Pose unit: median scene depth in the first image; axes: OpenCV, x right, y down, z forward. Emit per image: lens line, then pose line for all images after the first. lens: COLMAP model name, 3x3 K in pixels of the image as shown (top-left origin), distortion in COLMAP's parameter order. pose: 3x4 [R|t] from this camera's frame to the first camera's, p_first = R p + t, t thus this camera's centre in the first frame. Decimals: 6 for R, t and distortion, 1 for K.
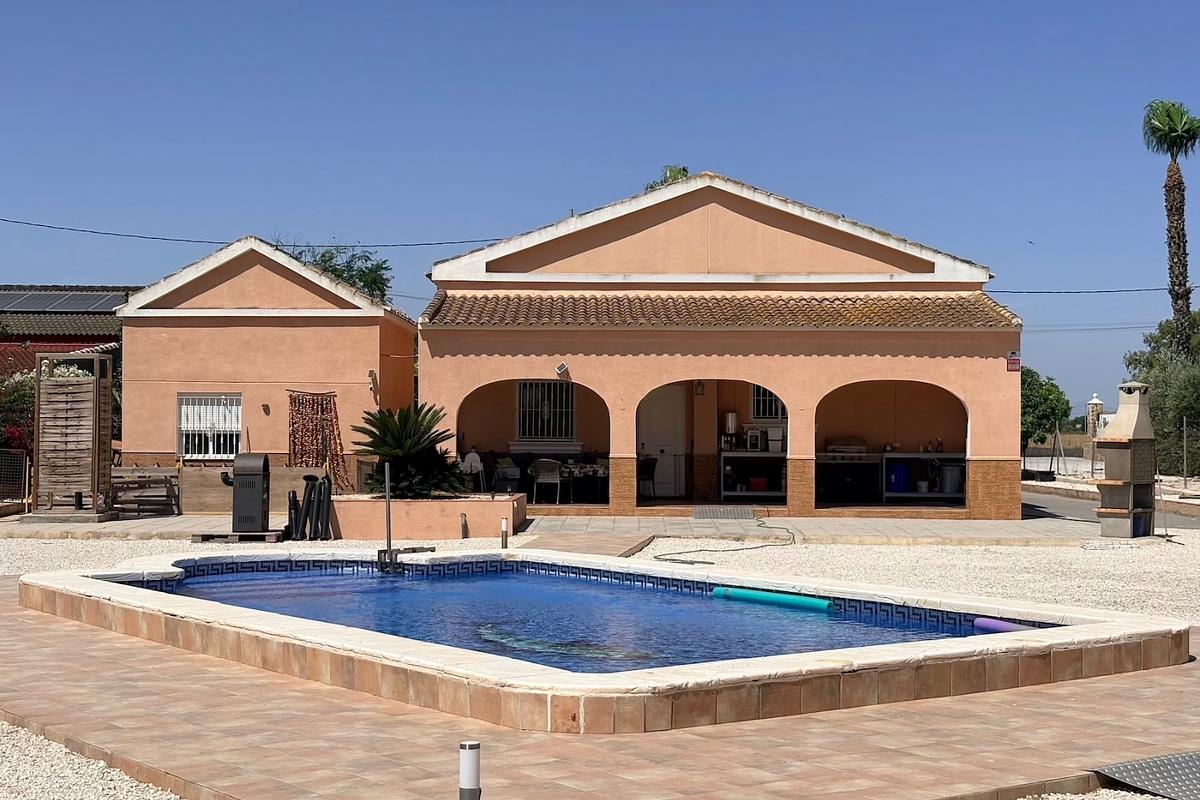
lens RADIAL K [[1805.1, 0, 600.4], [0, 1805.1, 399.3], [0, 0, 1]] dist [0.116191, 0.000000]
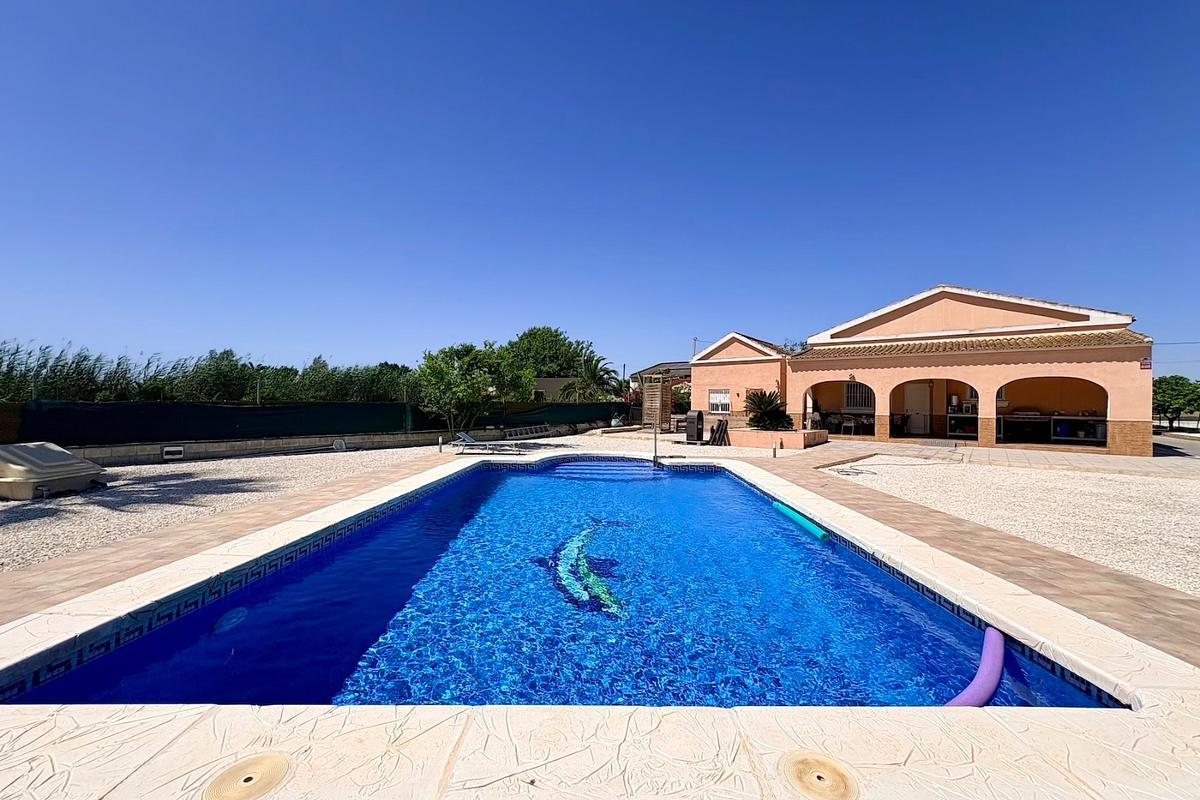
lens RADIAL K [[477.1, 0, 601.8], [0, 477.1, 397.9], [0, 0, 1]] dist [0.000077, -0.000274]
pose [[0.784597, -0.001952, -0.620003, 0.104549], [0.001540, 0.999998, -0.001200, 0.011161], [0.620004, -0.000013, 0.784599, 0.333350]]
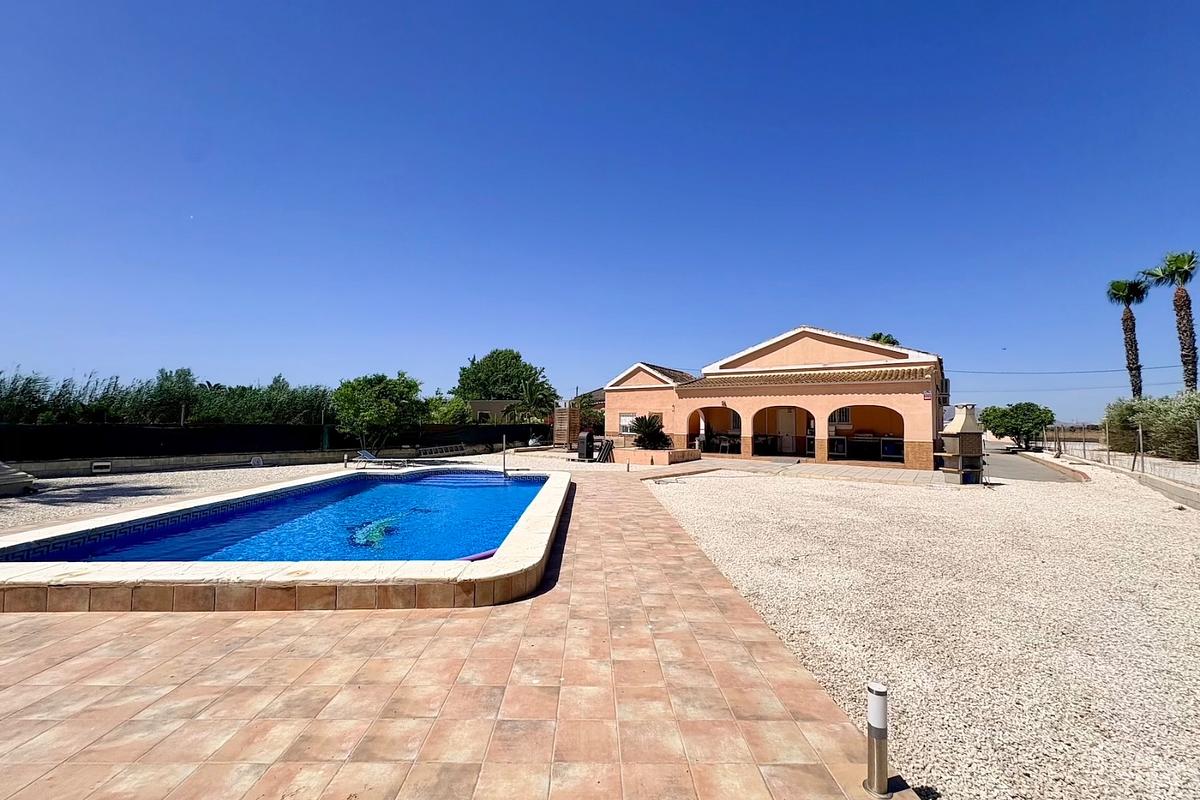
lens RADIAL K [[477.1, 0, 602.9], [0, 477.1, 396.8], [0, 0, 1]] dist [0.000077, -0.000274]
pose [[0.815140, -0.025001, -0.578724, 0.240942], [-0.002124, 0.998932, -0.046147, 0.007399], [0.579260, 0.038846, 0.814217, 0.325518]]
